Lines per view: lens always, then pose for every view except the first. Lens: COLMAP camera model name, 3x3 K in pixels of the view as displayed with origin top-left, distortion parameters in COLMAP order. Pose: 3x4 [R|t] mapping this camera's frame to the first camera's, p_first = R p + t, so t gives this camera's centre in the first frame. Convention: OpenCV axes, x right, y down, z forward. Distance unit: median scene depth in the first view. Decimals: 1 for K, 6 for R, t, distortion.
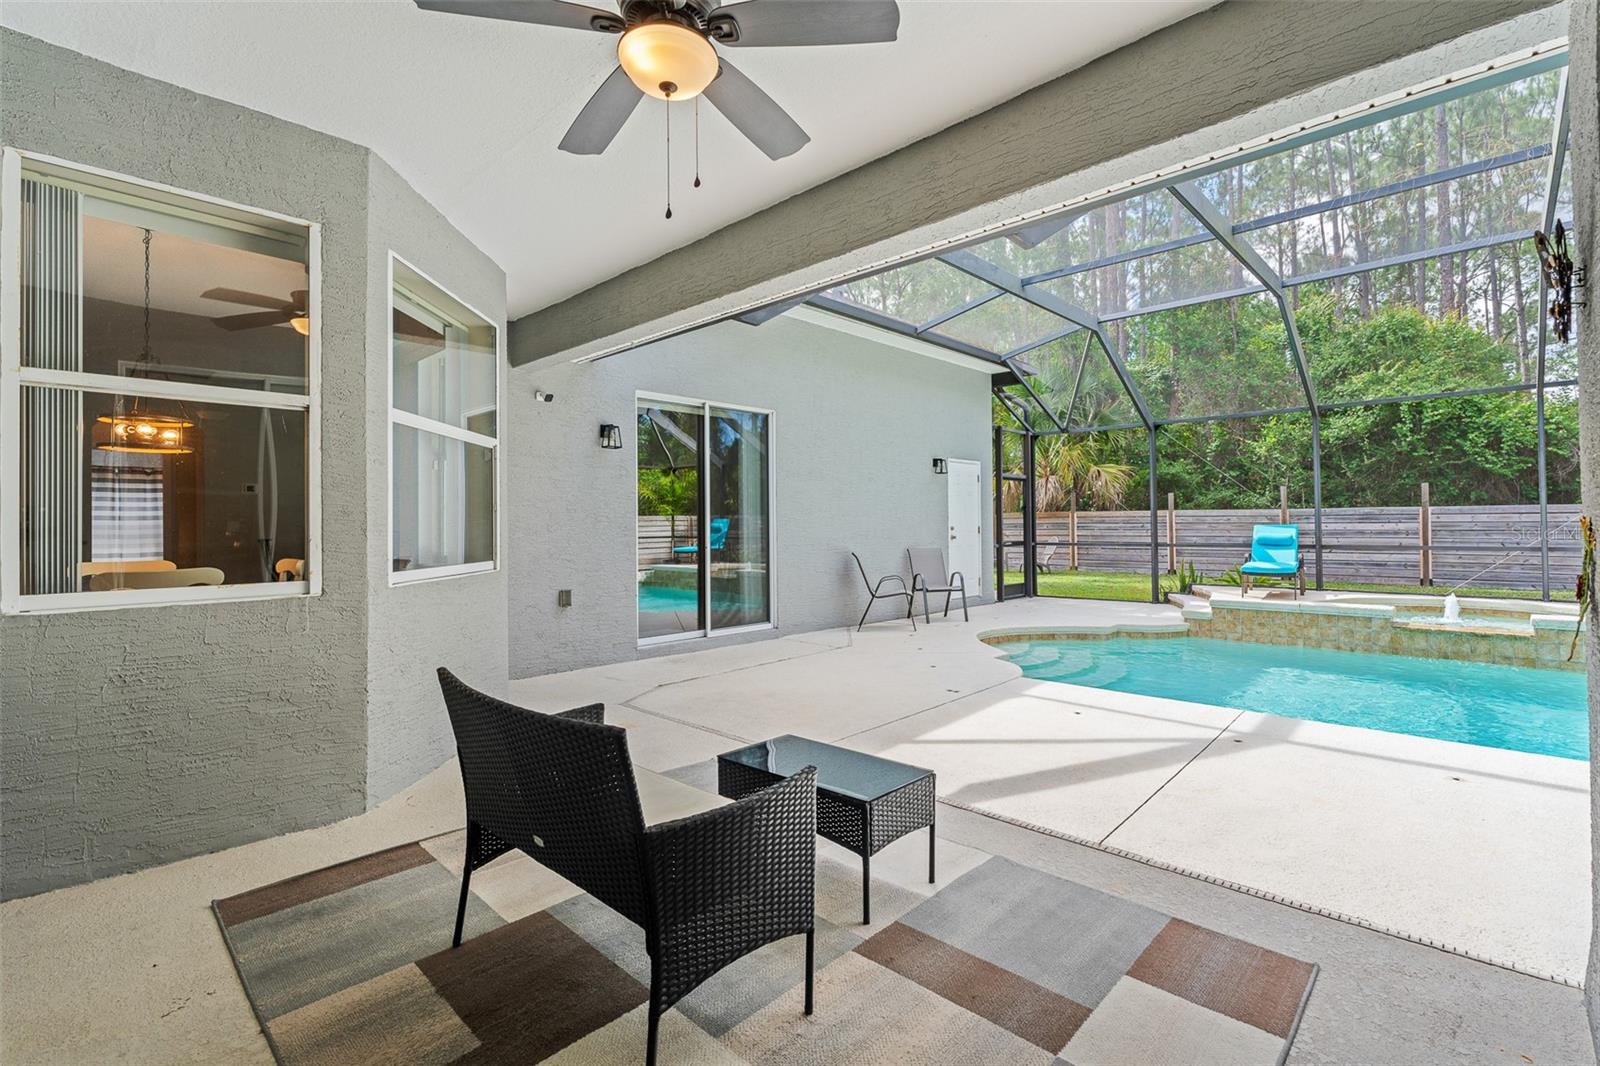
lens RADIAL K [[722.2, 0, 806.2], [0, 722.2, 524.7], [0, 0, 1]] dist [-0.000947, 0.000081]
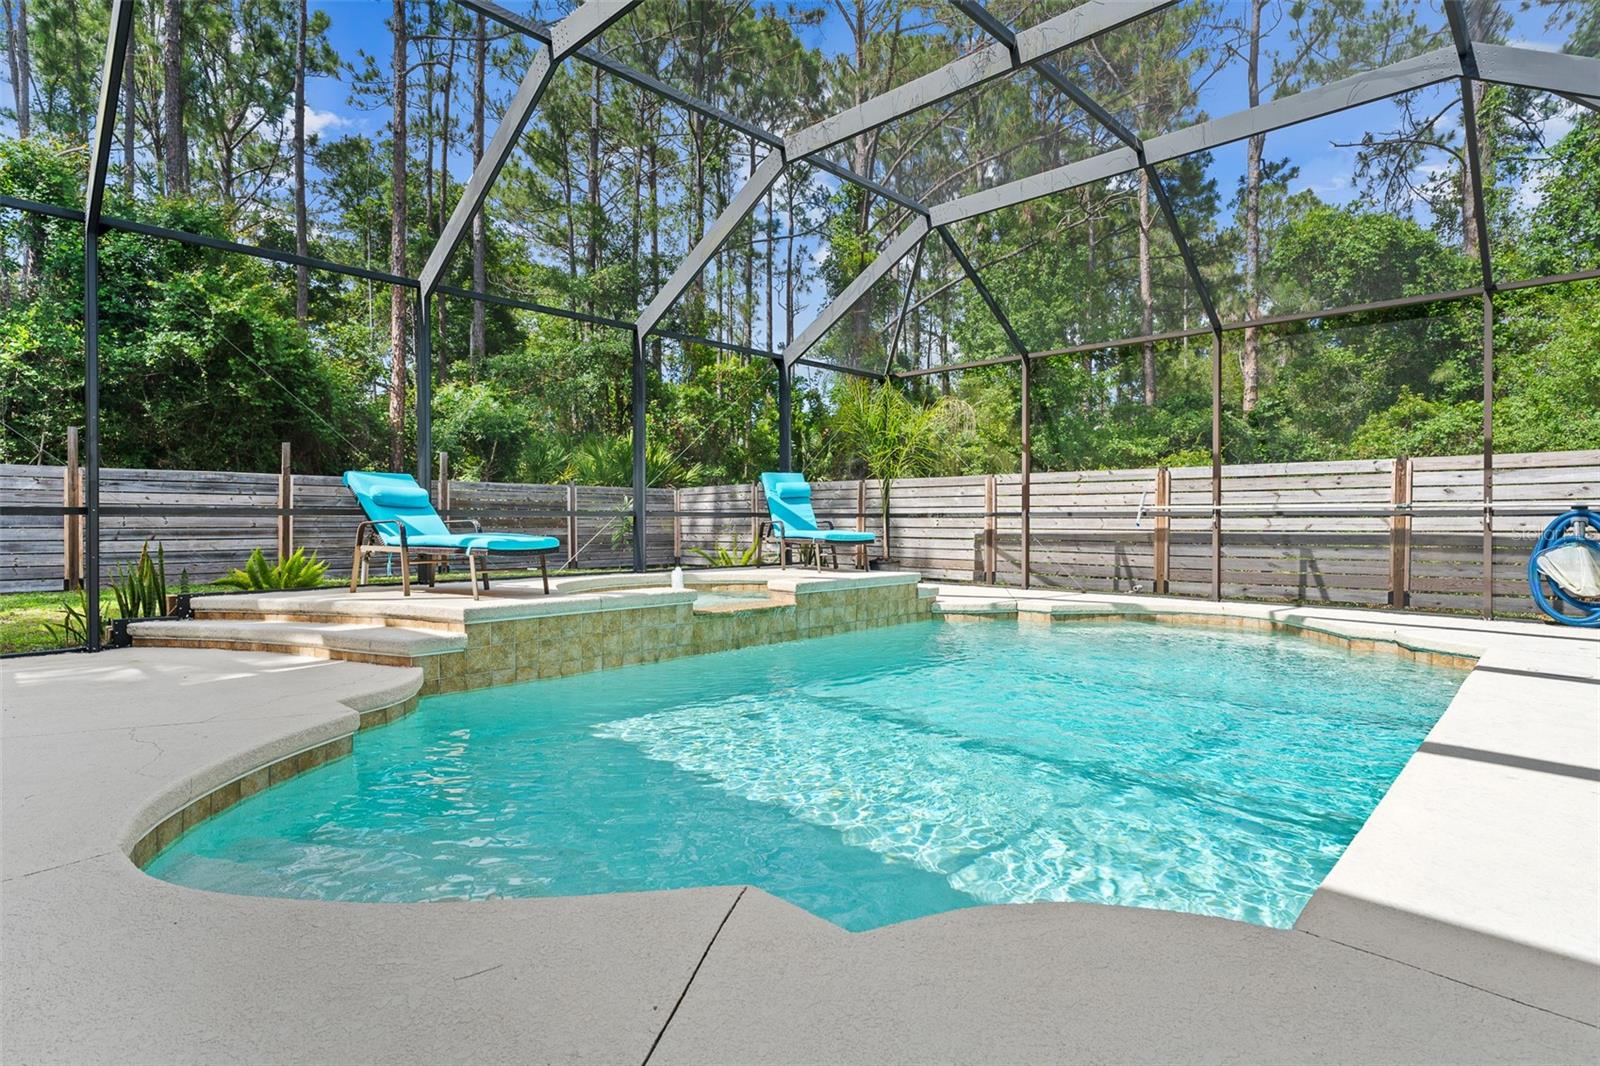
lens RADIAL K [[825.8, 0, 800.0], [0, 825.8, 533.0], [0, 0, 1]] dist [-0.009558, 0.000278]
pose [[-0.002242, -0.006623, 0.999976, 0.003152], [-0.002387, 0.999975, 0.006618, 0.029069], [-0.999995, -0.002372, -0.002258, 0.472974]]
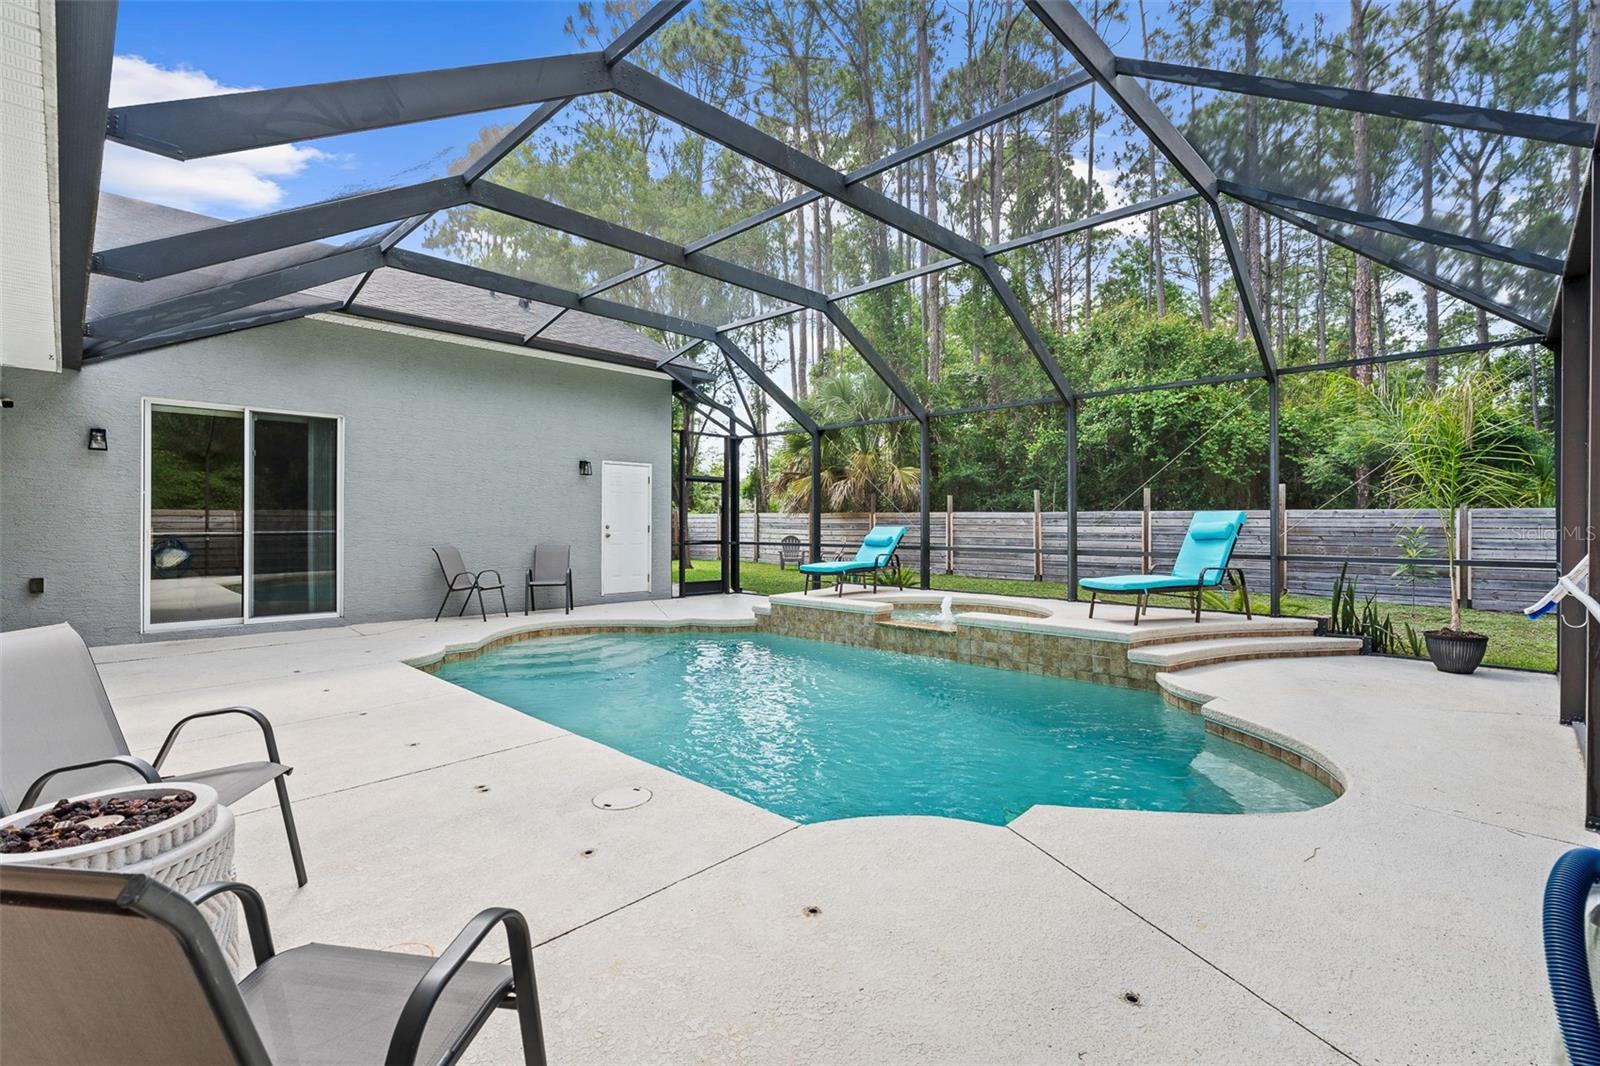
lens RADIAL K [[718.2, 0, 786.2], [0, 718.2, 525.7], [0, 0, 1]] dist [-0.001535, -0.000143]
pose [[0.999765, 0.009772, -0.019371, 0.367902], [-0.009724, 0.999949, 0.002589, -0.001648], [0.019396, -0.002400, 0.999809, -0.032586]]
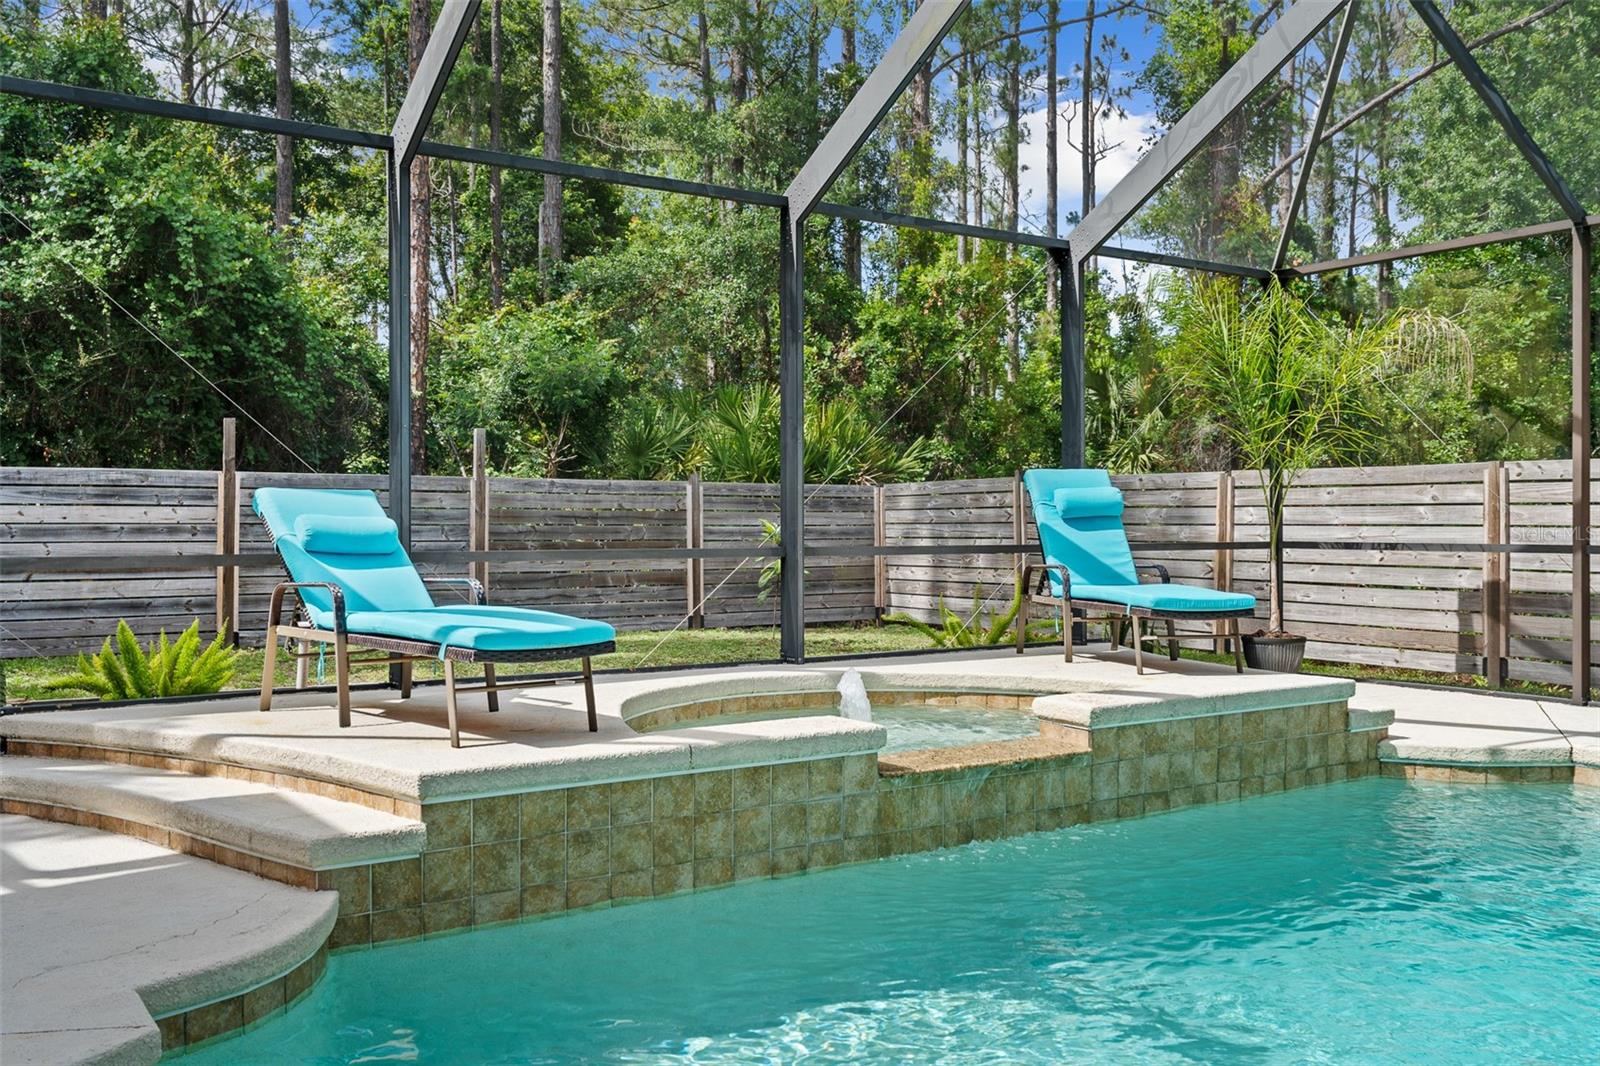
lens RADIAL K [[1418.0, 0, 800.0], [0, 1418.0, 533.0], [0, 0, 1]] dist [-0.001283, 0.007831]
pose [[0.209726, 0.000646, 0.977760, 0.068866], [-0.003835, 0.999993, 0.000162, 0.012067], [-0.977753, -0.003783, 0.209726, 0.470604]]
